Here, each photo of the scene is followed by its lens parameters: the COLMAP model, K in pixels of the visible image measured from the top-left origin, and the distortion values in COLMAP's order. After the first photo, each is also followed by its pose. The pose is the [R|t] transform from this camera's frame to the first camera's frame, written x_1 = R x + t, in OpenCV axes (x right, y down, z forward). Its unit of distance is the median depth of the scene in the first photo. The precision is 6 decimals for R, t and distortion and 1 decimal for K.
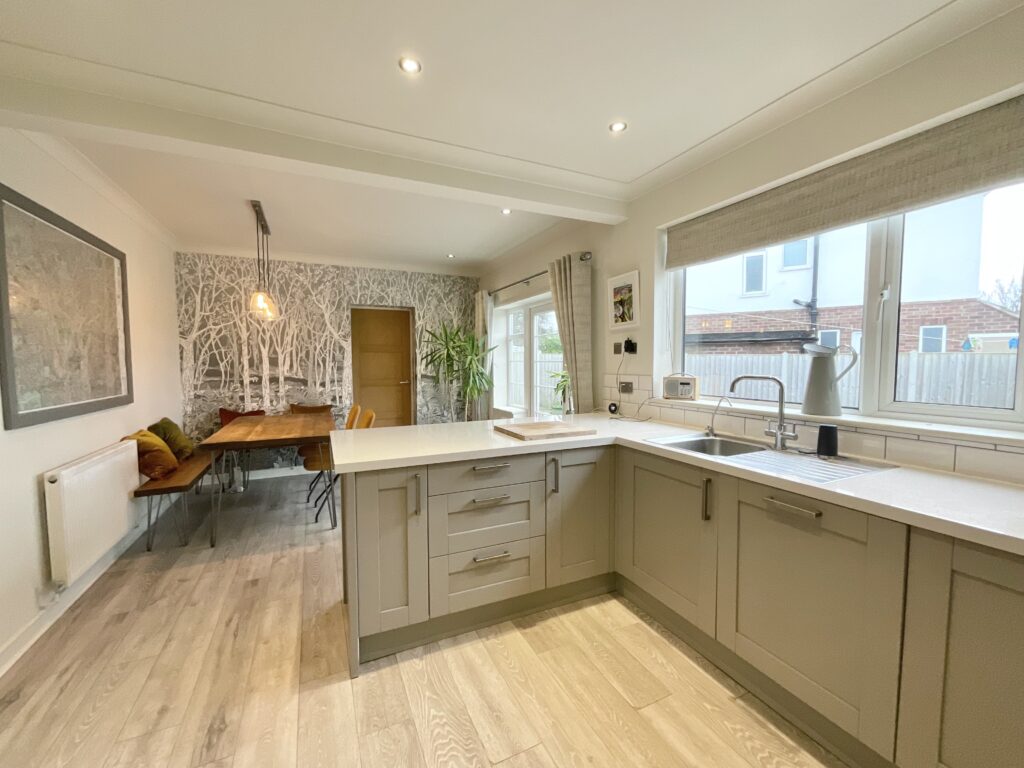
lens RADIAL K [[418.4, 0, 513.1], [0, 418.4, 384.9], [0, 0, 1]] dist [-0.005620, -0.000850]
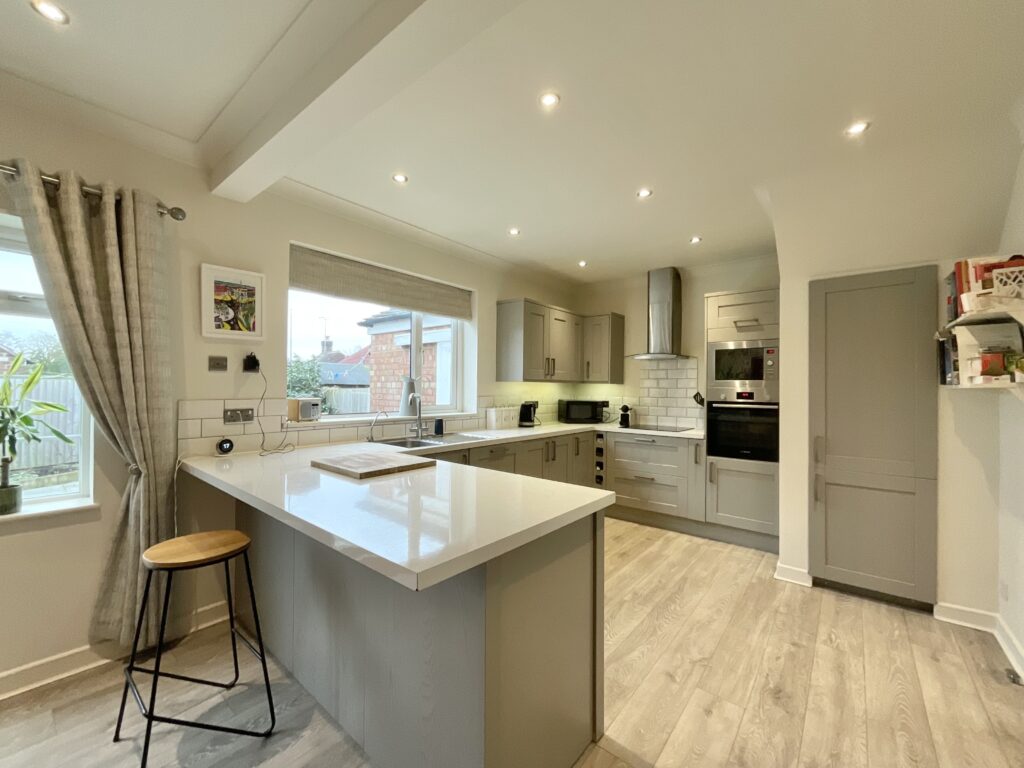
lens RADIAL K [[418.4, 0, 514.4], [0, 418.4, 384.0], [0, 0, 1]] dist [-0.005620, -0.000850]
pose [[-0.423441, 0.012848, 0.905832, -0.645539], [0.045067, 0.998960, 0.006899, -0.034771], [-0.904802, 0.043745, -0.423580, 0.868652]]
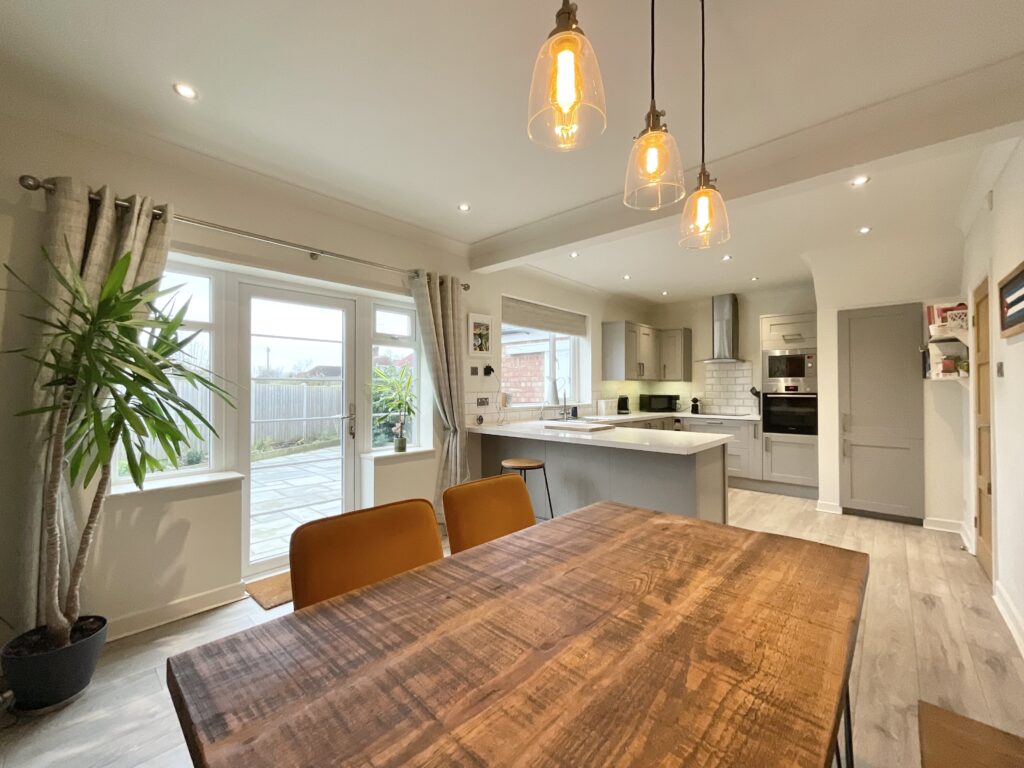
lens RADIAL K [[418.4, 0, 511.3], [0, 418.4, 384.7], [0, 0, 1]] dist [-0.005620, -0.000850]
pose [[-0.370956, 0.017825, 0.928479, -0.962442], [0.056171, 0.998416, 0.003274, -0.046947], [-0.926950, 0.053368, -0.371369, 1.401964]]
